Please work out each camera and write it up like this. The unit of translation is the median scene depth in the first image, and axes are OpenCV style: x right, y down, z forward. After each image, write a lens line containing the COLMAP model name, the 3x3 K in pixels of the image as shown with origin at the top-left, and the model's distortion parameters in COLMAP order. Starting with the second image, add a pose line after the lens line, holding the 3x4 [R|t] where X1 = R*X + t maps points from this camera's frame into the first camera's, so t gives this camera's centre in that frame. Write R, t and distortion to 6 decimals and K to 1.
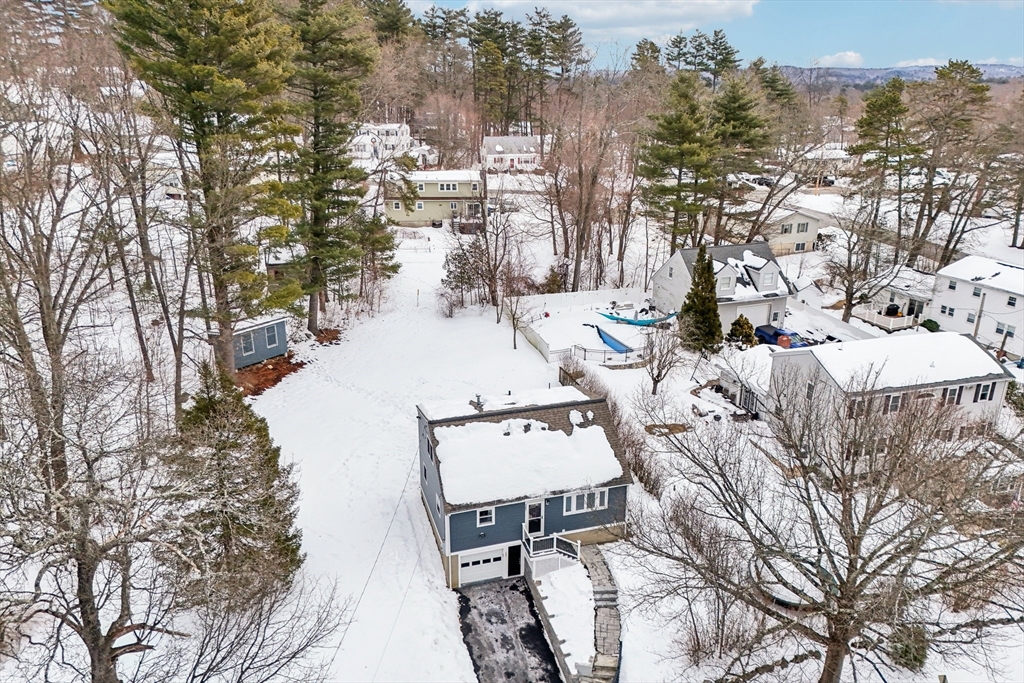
lens RADIAL K [[730.2, 0, 513.5], [0, 730.2, 339.5], [0, 0, 1]] dist [0.038210, -0.002636]
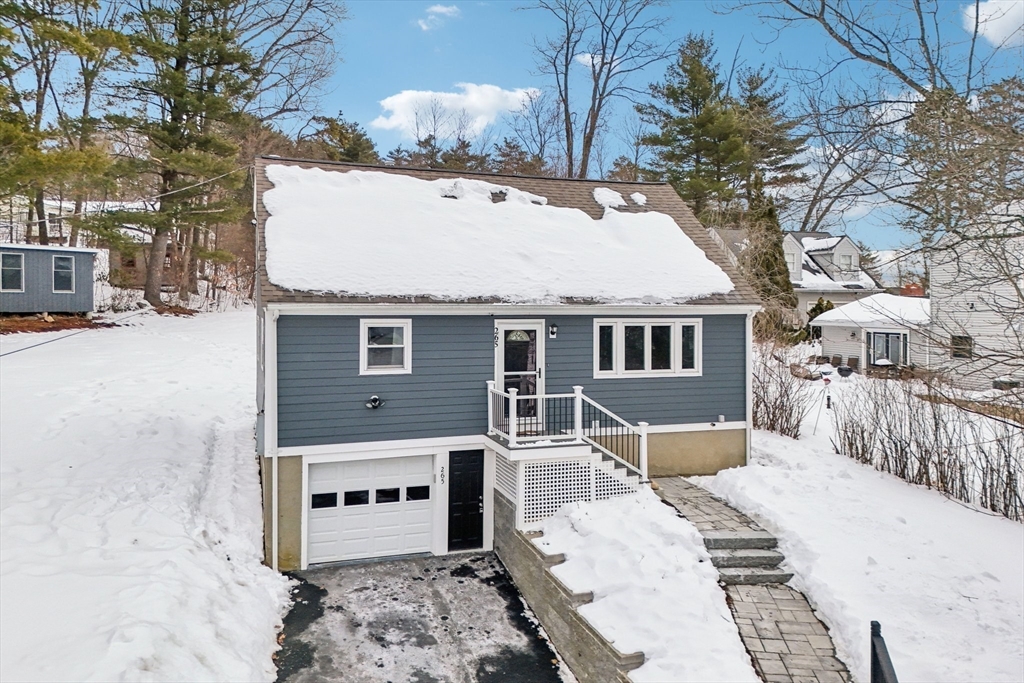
lens RADIAL K [[730.2, 0, 510.6], [0, 730.2, 341.7], [0, 0, 1]] dist [0.038210, -0.002636]
pose [[0.999358, -0.001095, 0.035809, 0.010776], [0.012429, 0.948053, -0.317869, 0.349359], [-0.033600, 0.318110, 0.947458, 0.642982]]
